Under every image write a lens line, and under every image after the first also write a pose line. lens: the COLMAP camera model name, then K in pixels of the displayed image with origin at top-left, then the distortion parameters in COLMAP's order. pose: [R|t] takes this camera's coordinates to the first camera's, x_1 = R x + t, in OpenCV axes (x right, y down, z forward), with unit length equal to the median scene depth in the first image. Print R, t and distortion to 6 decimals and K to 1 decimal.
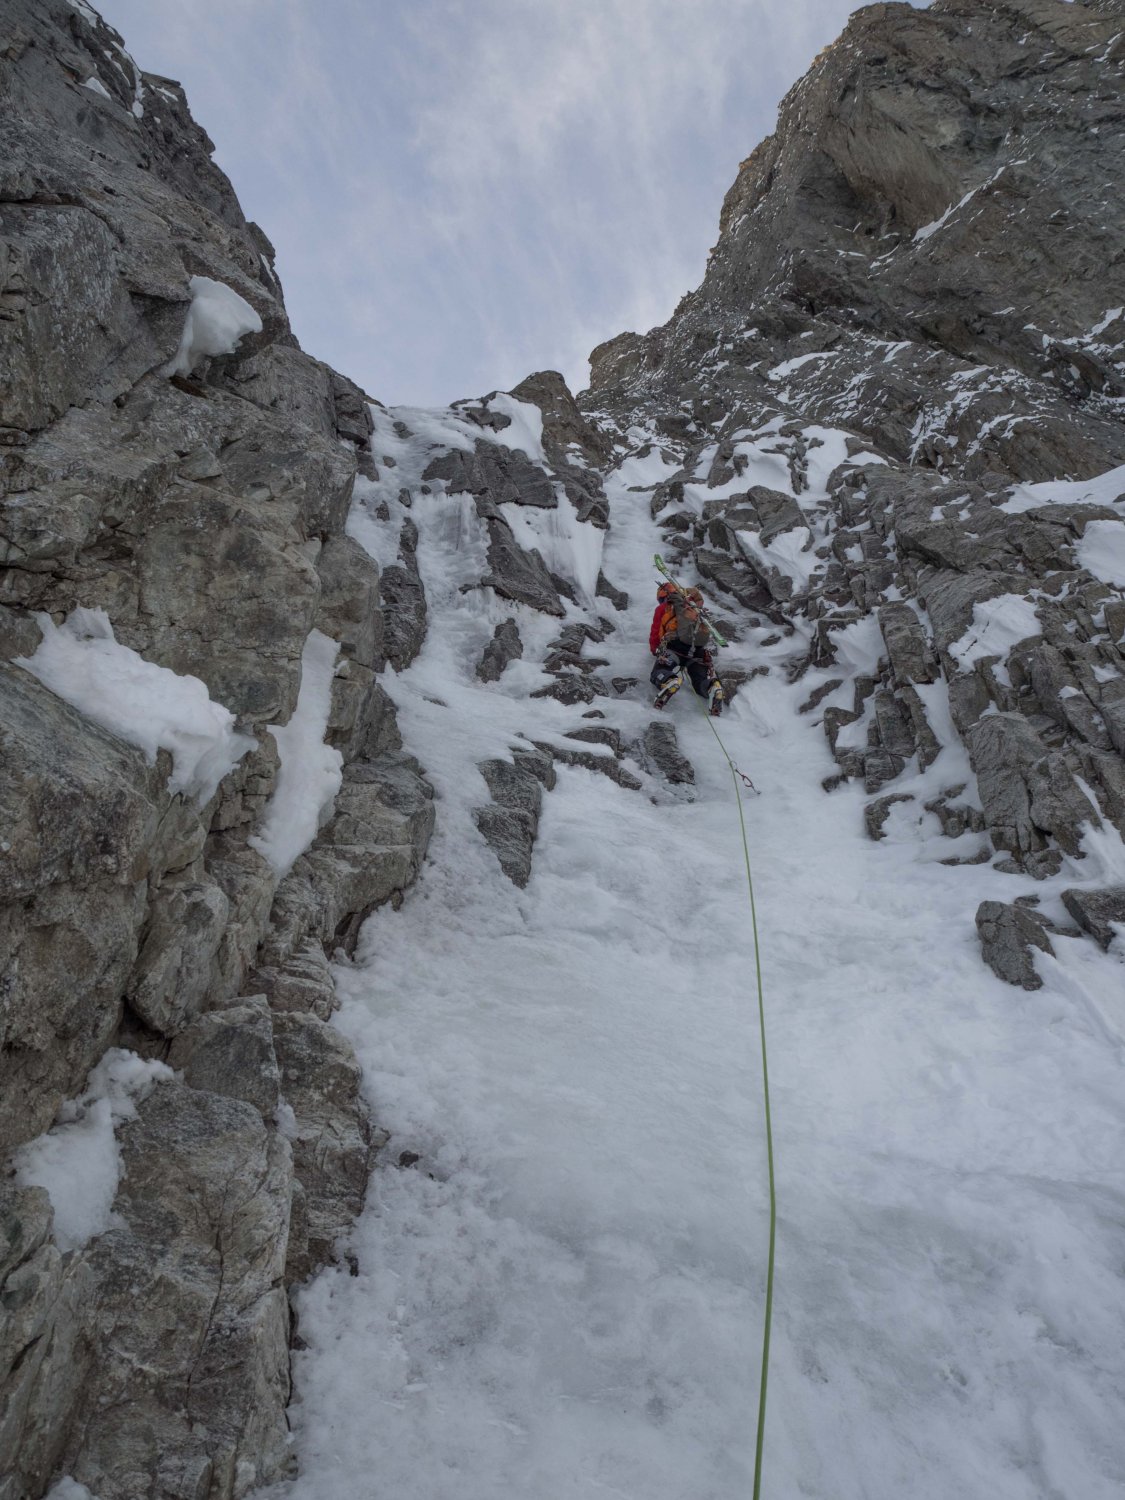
lens RADIAL K [[1229.7, 0, 561.6], [0, 1229.7, 754.7], [0, 0, 1]] dist [-0.009258, -0.002204]
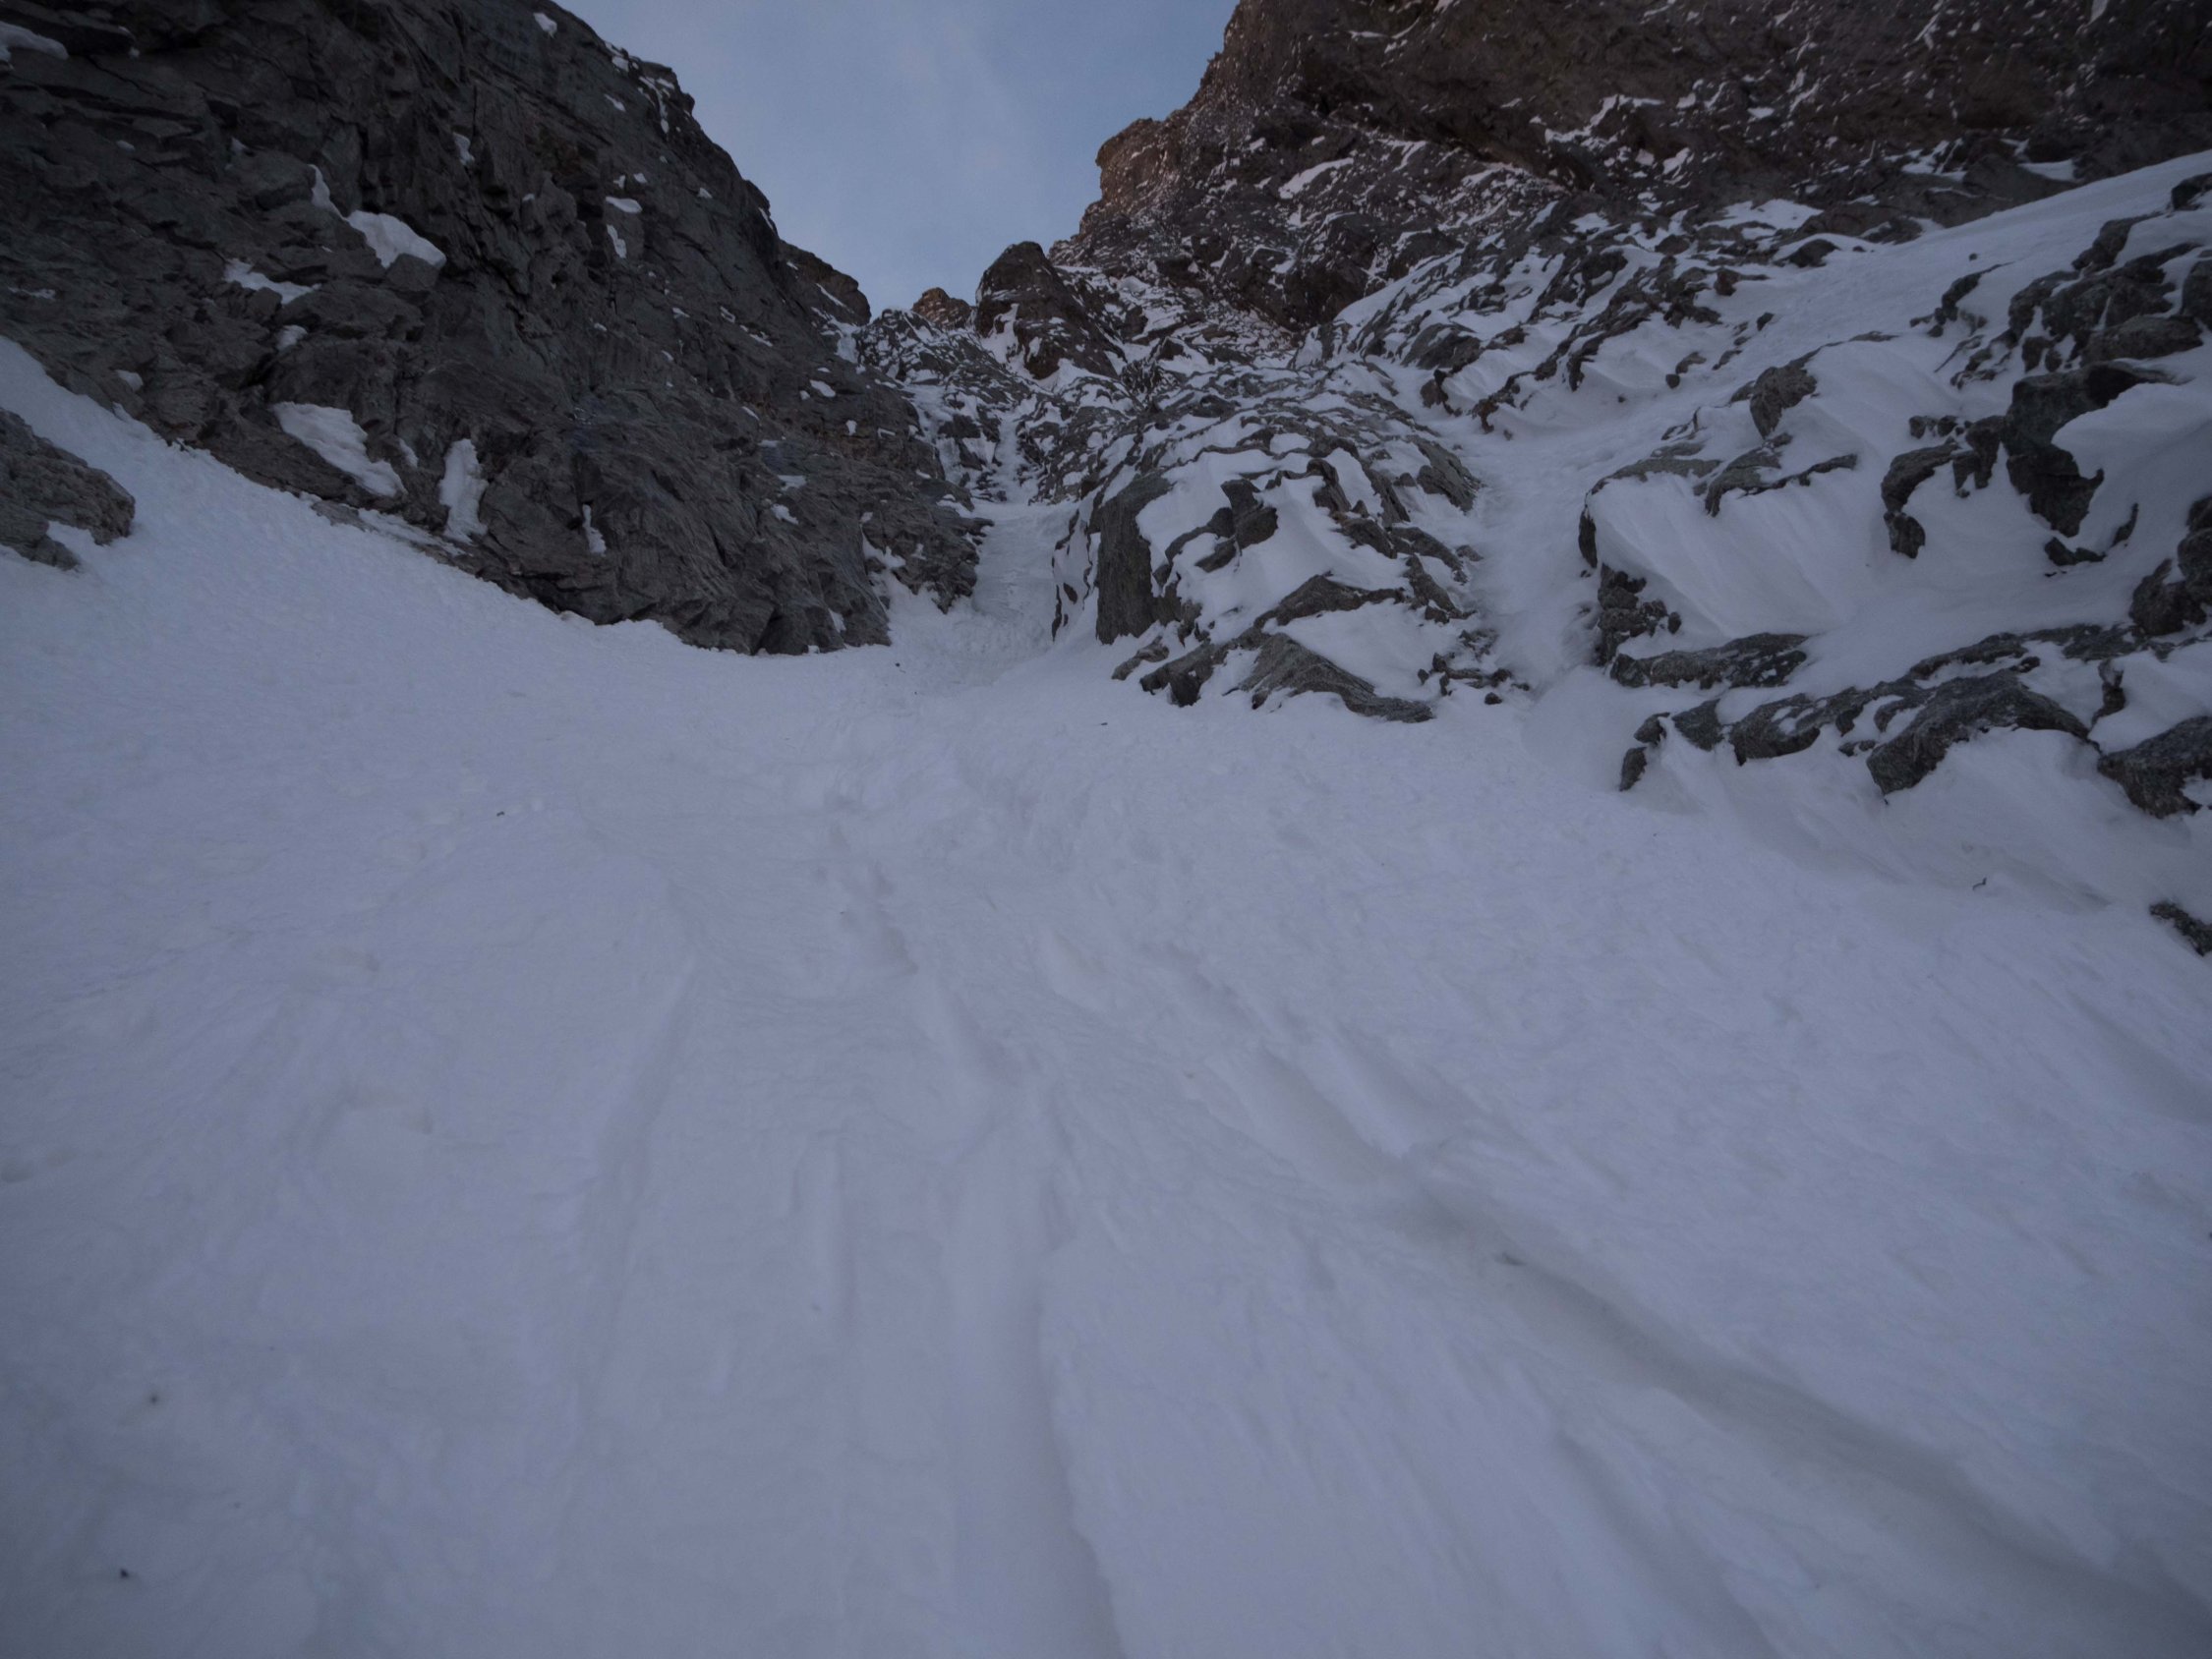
lens RADIAL K [[1813.2, 0, 1104.0], [0, 1813.2, 821.2], [0, 0, 1]] dist [-0.009258, -0.002204]
pose [[0.993035, -0.113660, -0.031037, 0.032186], [0.115343, 0.991557, 0.059259, 0.050606], [0.024040, -0.062426, 0.997760, -0.347487]]
